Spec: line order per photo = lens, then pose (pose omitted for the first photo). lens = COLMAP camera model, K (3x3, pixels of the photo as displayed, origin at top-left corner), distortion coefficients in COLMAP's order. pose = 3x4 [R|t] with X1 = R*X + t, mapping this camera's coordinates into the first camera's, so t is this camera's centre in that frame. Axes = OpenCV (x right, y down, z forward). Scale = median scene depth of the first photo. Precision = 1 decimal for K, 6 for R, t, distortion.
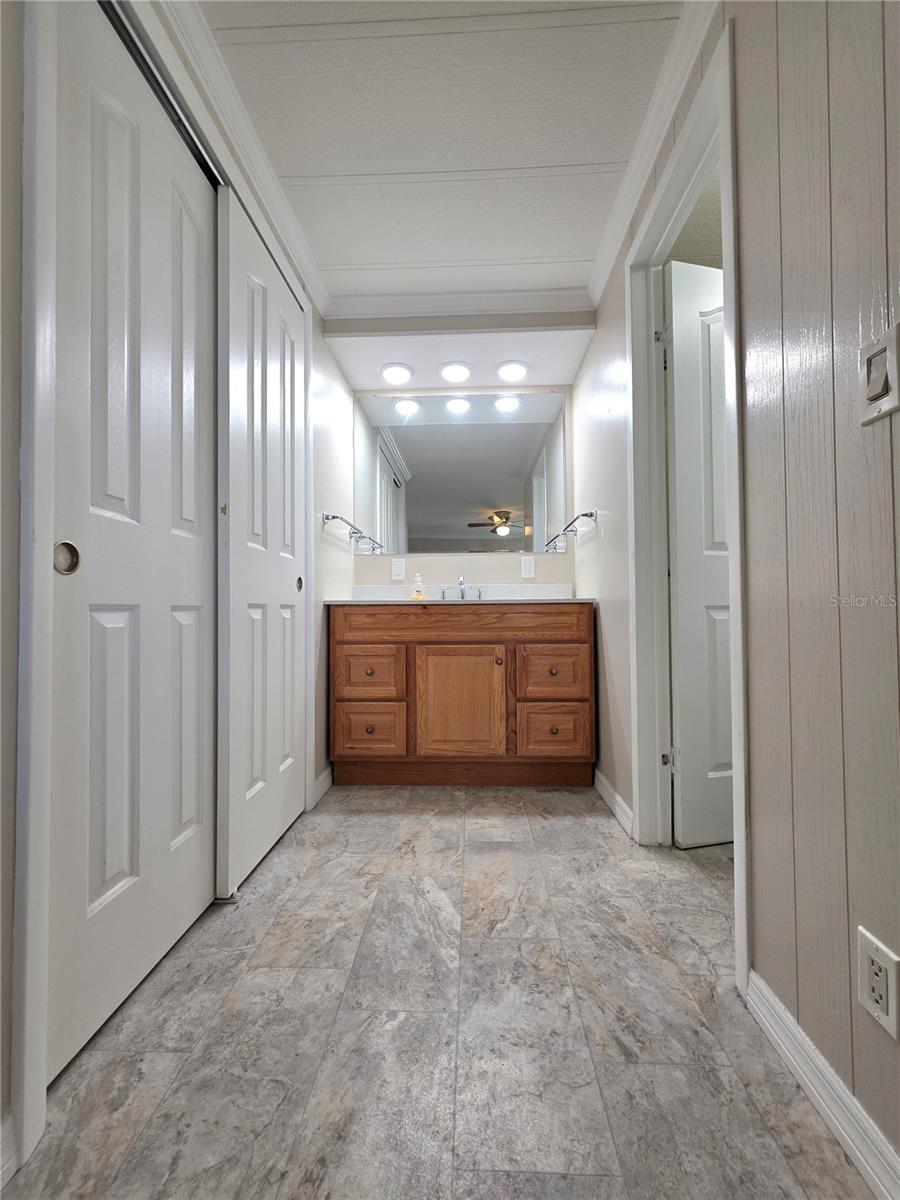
lens RADIAL K [[478.7, 0, 454.5], [0, 478.7, 605.4], [0, 0, 1]] dist [0.003039, 0.000570]
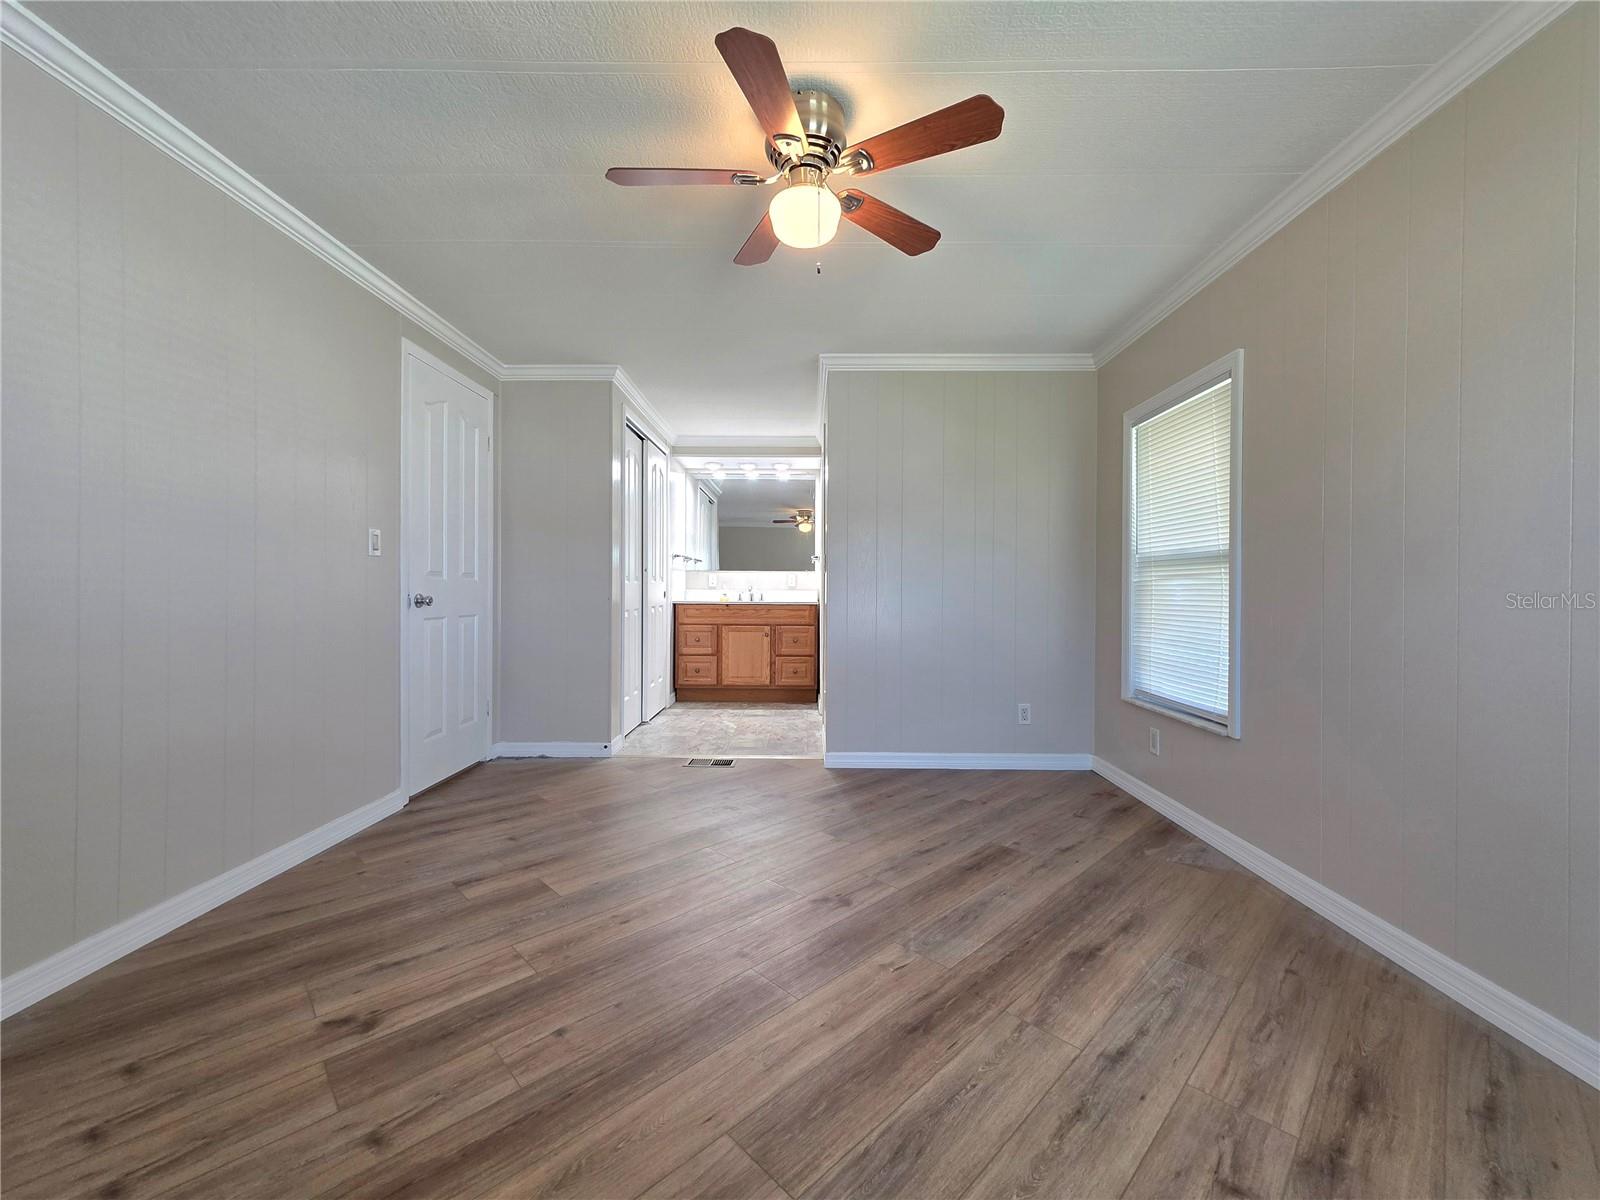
lens RADIAL K [[641.4, 0, 803.9], [0, 641.4, 594.5], [0, 0, 1]] dist [0.001136, 0.000244]
pose [[0.999304, 0.014195, 0.034508, 0.150780], [-0.014896, 0.999686, 0.020137, -0.095433], [-0.034212, -0.020637, 0.999202, -1.524100]]
